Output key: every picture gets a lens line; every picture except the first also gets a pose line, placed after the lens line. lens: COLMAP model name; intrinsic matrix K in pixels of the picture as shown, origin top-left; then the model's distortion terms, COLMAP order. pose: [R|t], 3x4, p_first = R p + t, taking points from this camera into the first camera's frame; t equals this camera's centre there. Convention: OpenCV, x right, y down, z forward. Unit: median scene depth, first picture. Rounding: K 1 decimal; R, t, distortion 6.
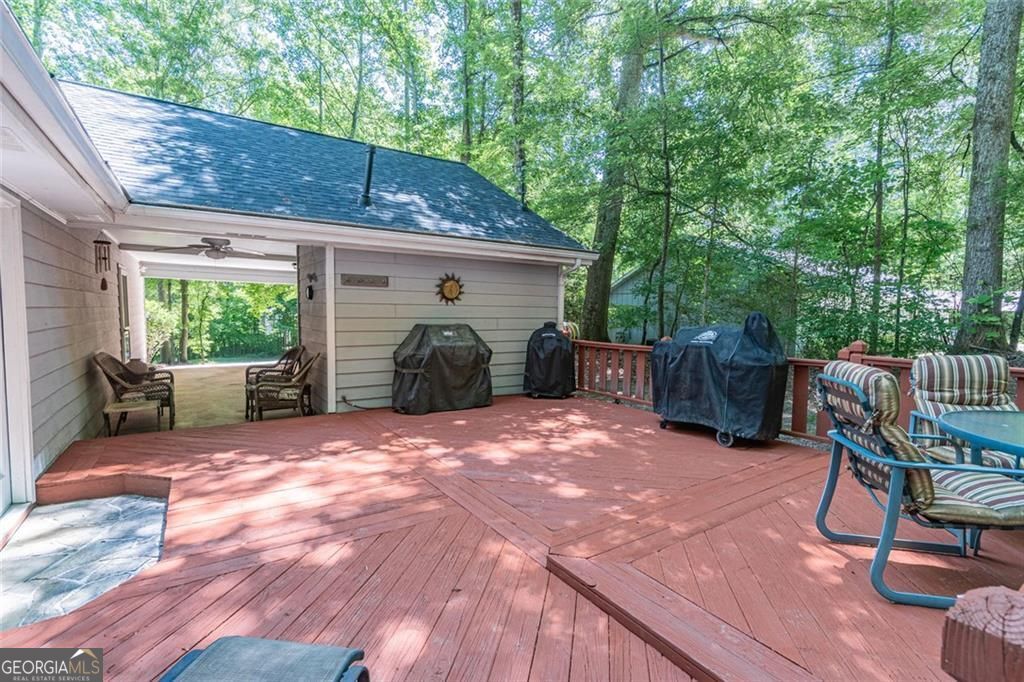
lens RADIAL K [[470.4, 0, 512.0], [0, 470.4, 341.0], [0, 0, 1]] dist [-0.013400, 0.000441]
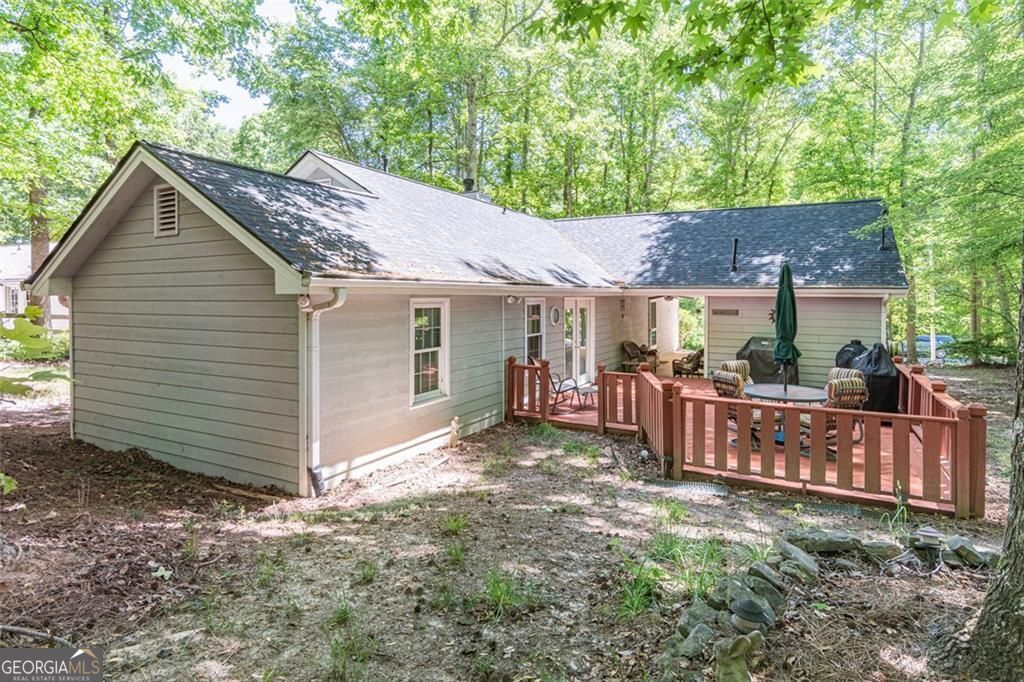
lens RADIAL K [[534.9, 0, 512.7], [0, 534.9, 293.6], [0, 0, 1]] dist [0.000782, -0.000045]
pose [[0.466031, -0.013136, -0.884671, 1.160193], [-0.053547, 0.997638, -0.043021, -0.061873], [0.883147, 0.067421, 0.464227, -0.752536]]
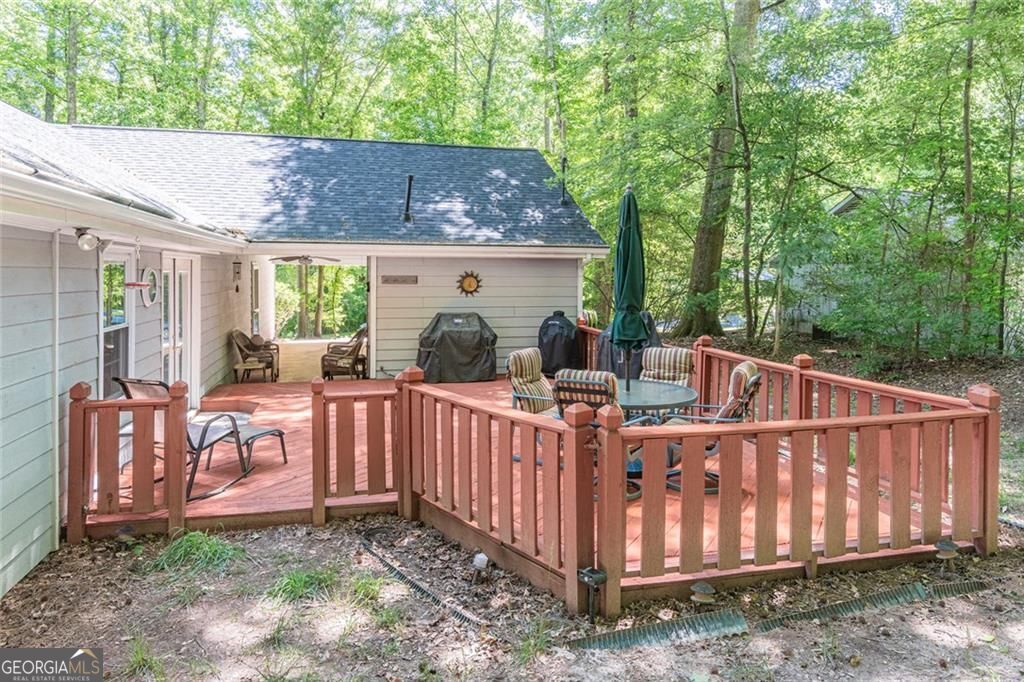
lens RADIAL K [[648.6, 0, 512.9], [0, 648.6, 274.7], [0, 0, 1]] dist [-0.025186, 0.000035]
pose [[0.942328, -0.005919, -0.334640, 0.566989], [-0.015113, 0.998071, -0.060213, -0.035648], [0.334351, 0.061797, 0.940421, -0.578682]]
